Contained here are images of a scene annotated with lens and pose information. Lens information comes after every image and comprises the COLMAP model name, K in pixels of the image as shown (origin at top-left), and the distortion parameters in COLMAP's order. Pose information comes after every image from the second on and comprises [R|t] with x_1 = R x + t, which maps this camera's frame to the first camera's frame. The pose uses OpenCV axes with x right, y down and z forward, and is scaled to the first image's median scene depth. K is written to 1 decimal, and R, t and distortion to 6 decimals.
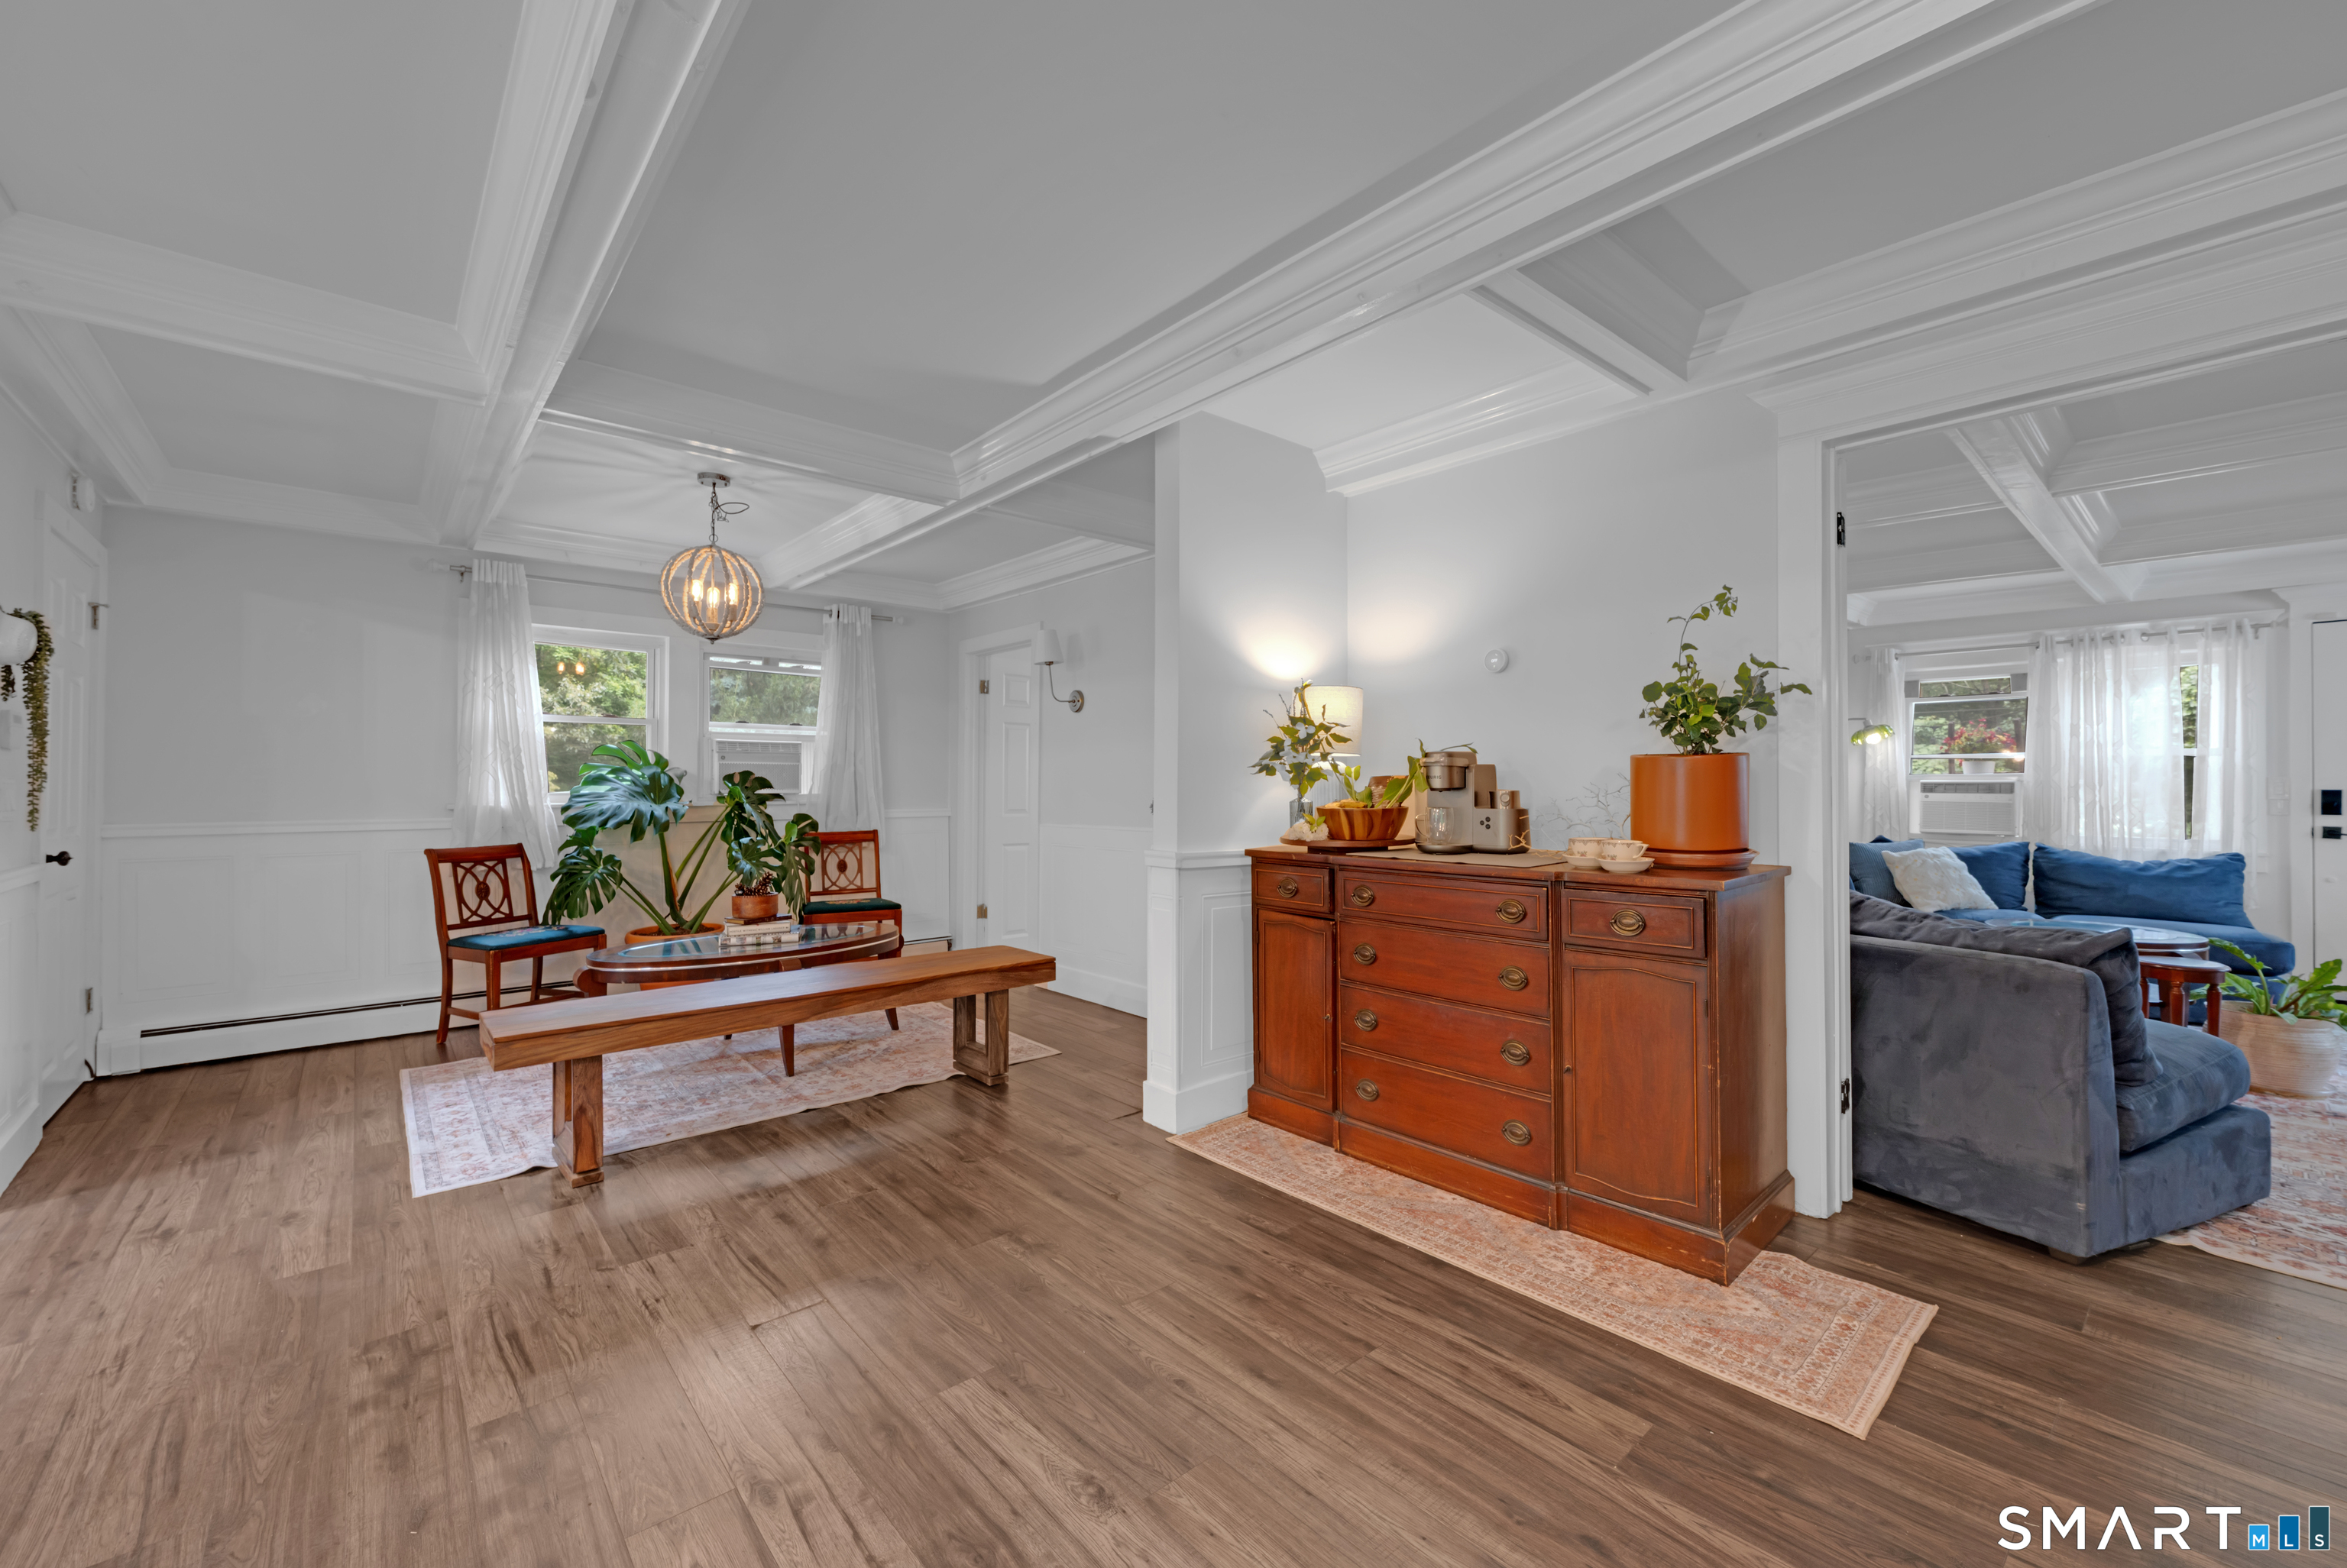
lens RADIAL K [[939.0, 0, 1173.0], [0, 939.0, 771.3], [0, 0, 1]] dist [-0.000268, 0.000351]
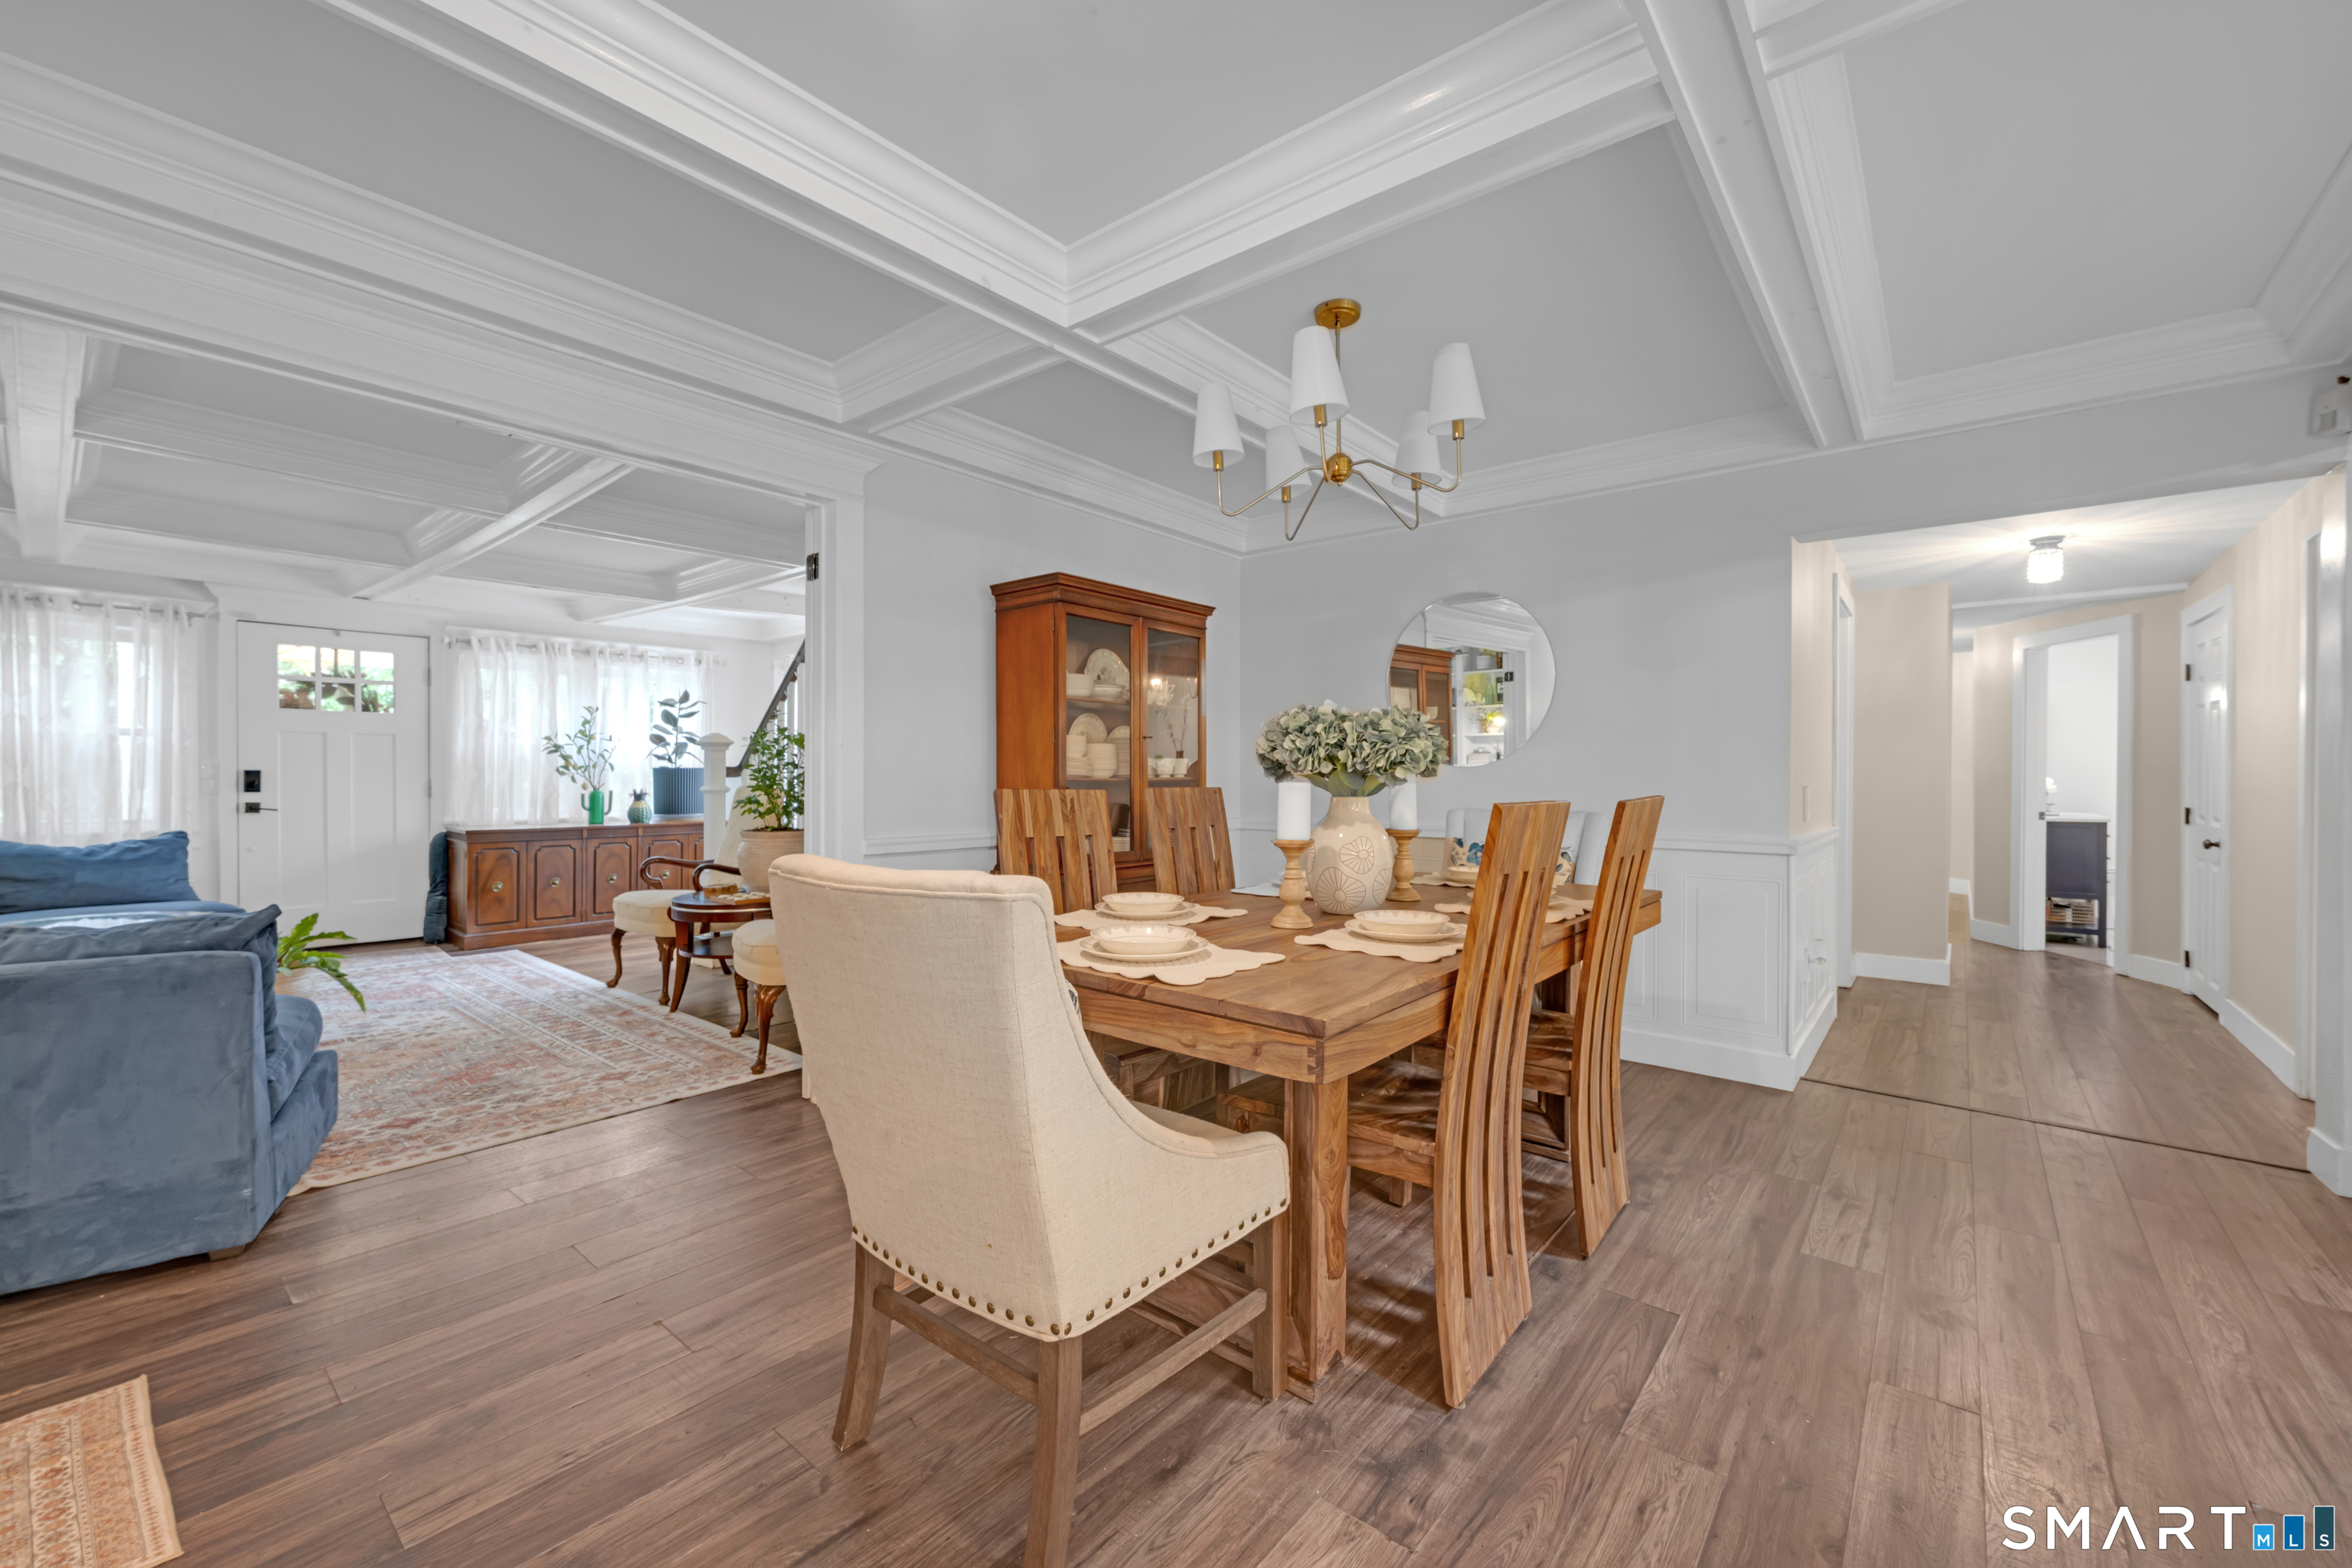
lens RADIAL K [[941.1, 0, 1175.5], [0, 941.1, 771.2], [0, 0, 1]] dist [-0.000268, 0.000351]
pose [[-0.168899, 0.000039, 0.985633, -0.147826], [-0.021204, 0.999768, -0.003673, 0.003501], [-0.985405, -0.021519, -0.168859, 0.184067]]
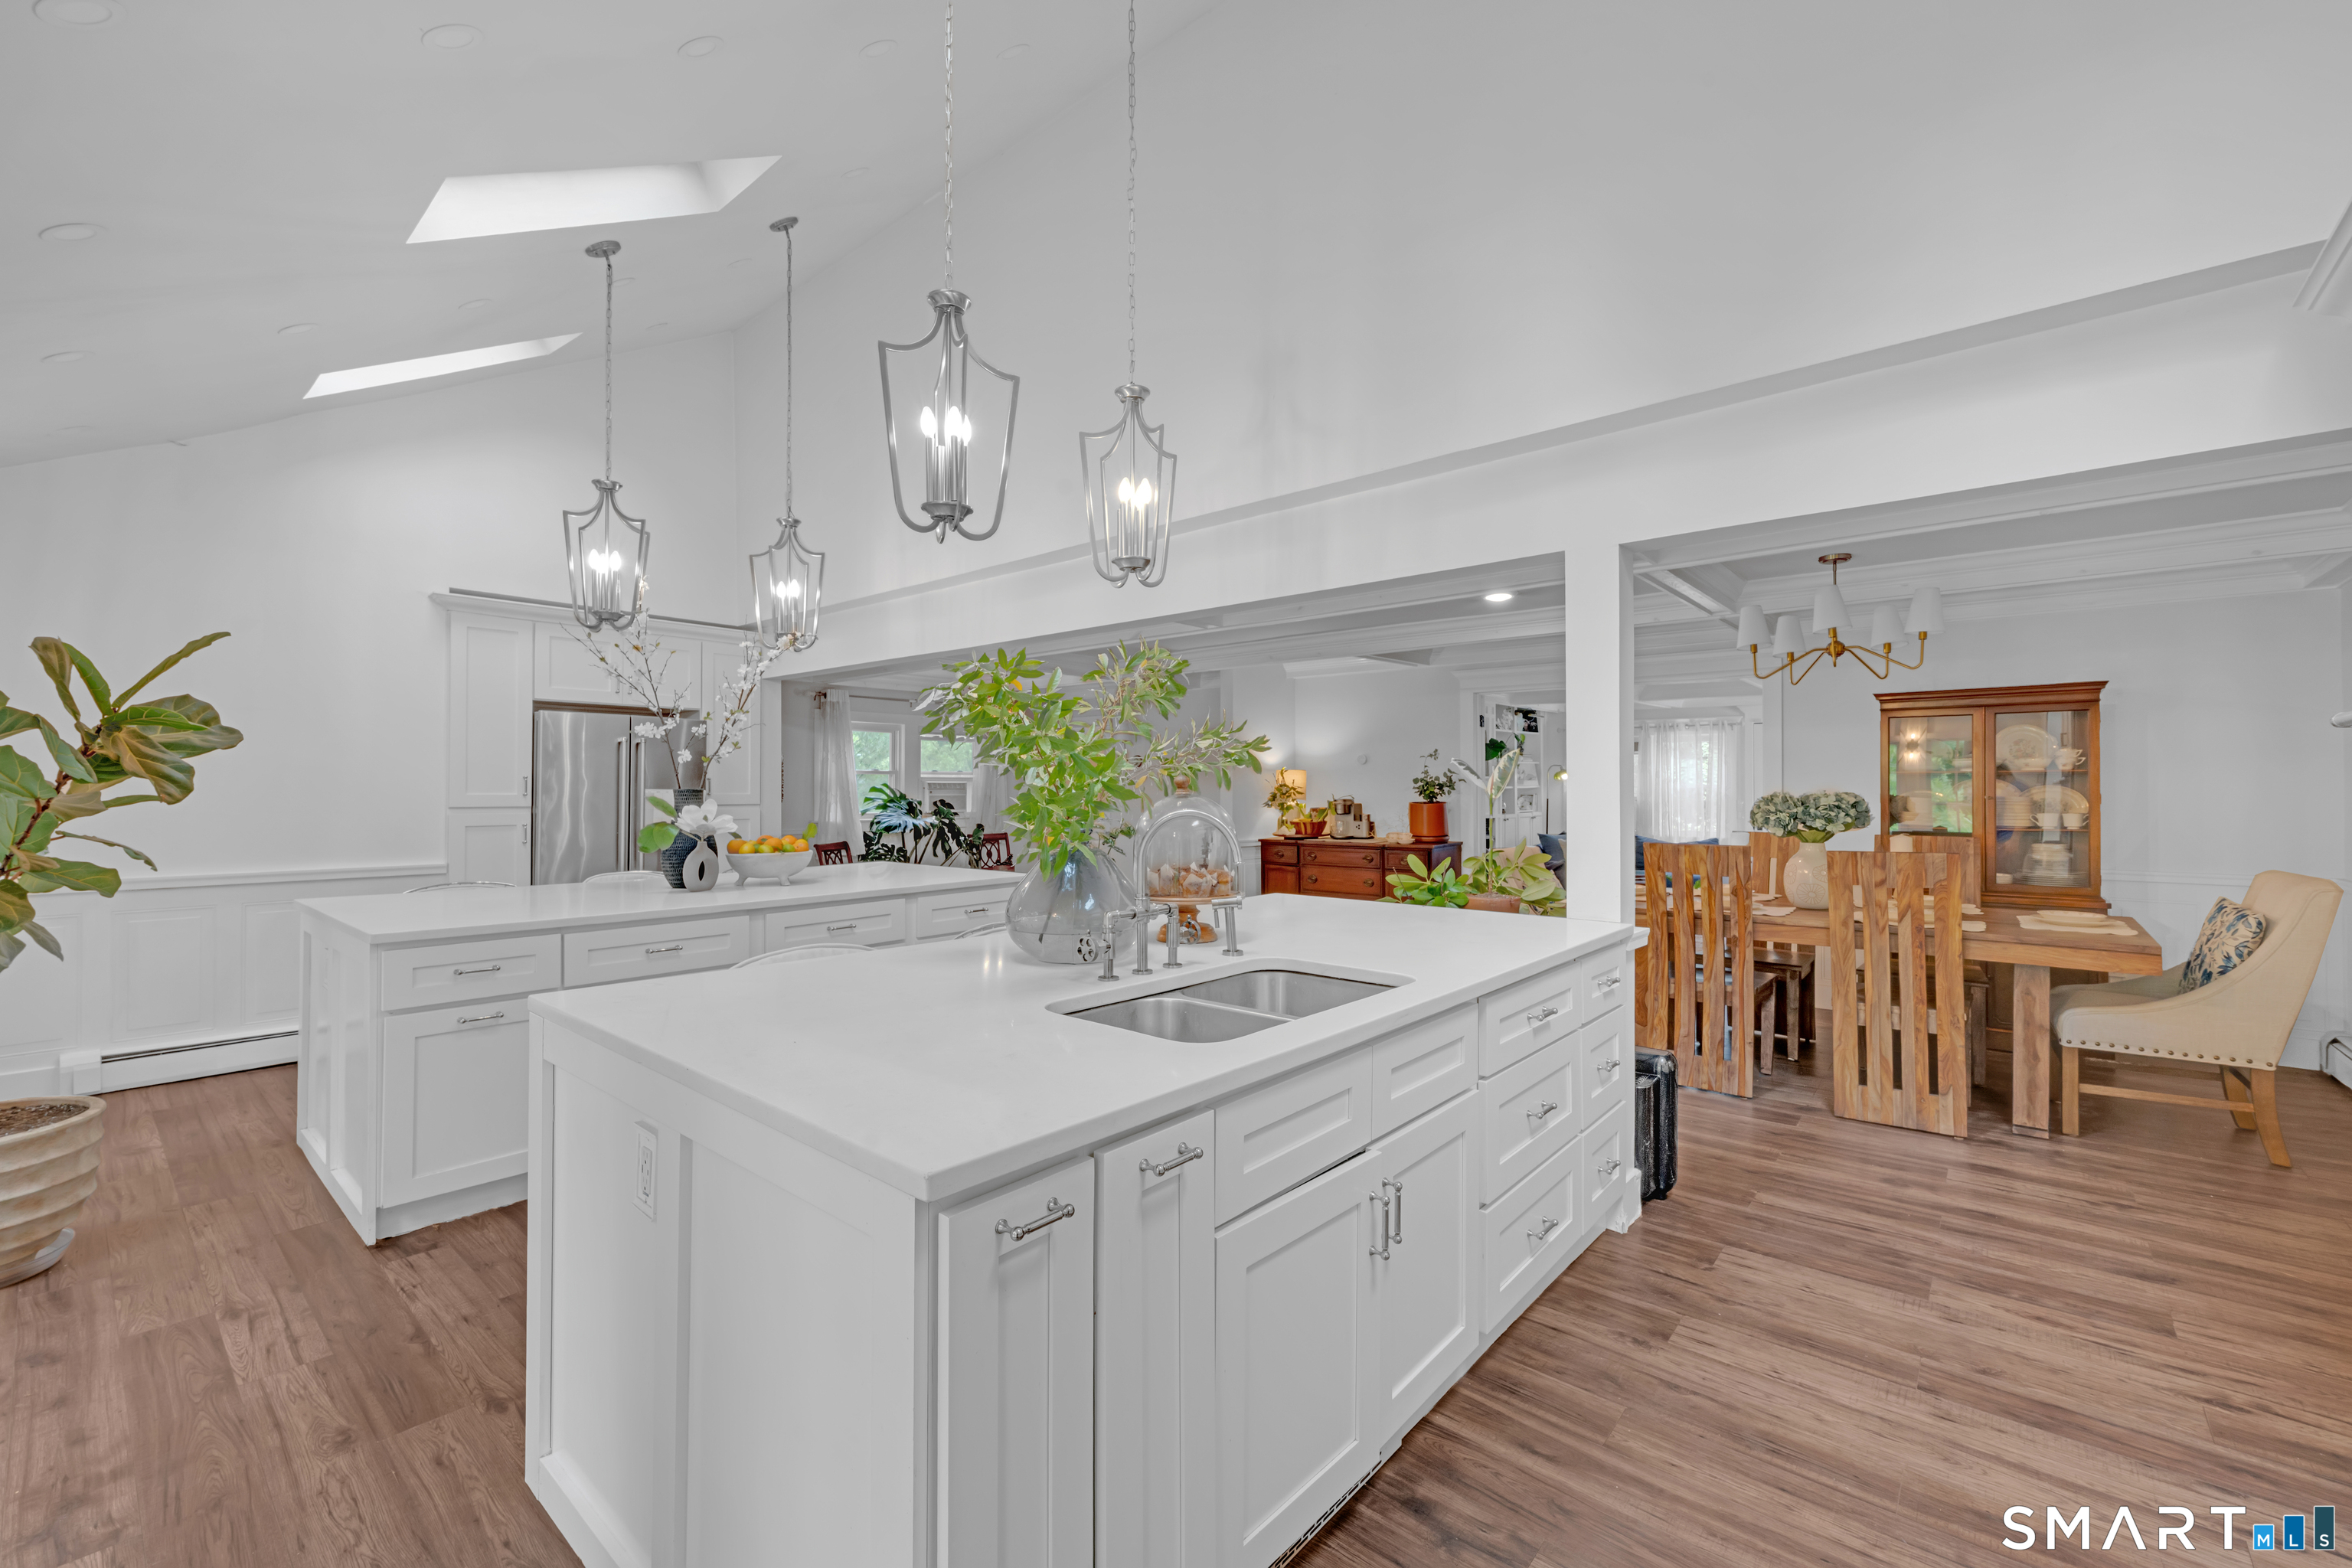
lens RADIAL K [[941.1, 0, 1175.5], [0, 941.1, 771.2], [0, 0, 1]] dist [-0.000268, 0.000351]
pose [[0.989107, 0.002972, 0.147171, -0.599420], [-0.002290, 0.999986, -0.004805, -0.093559], [-0.147183, 0.004415, 0.989099, -1.632253]]
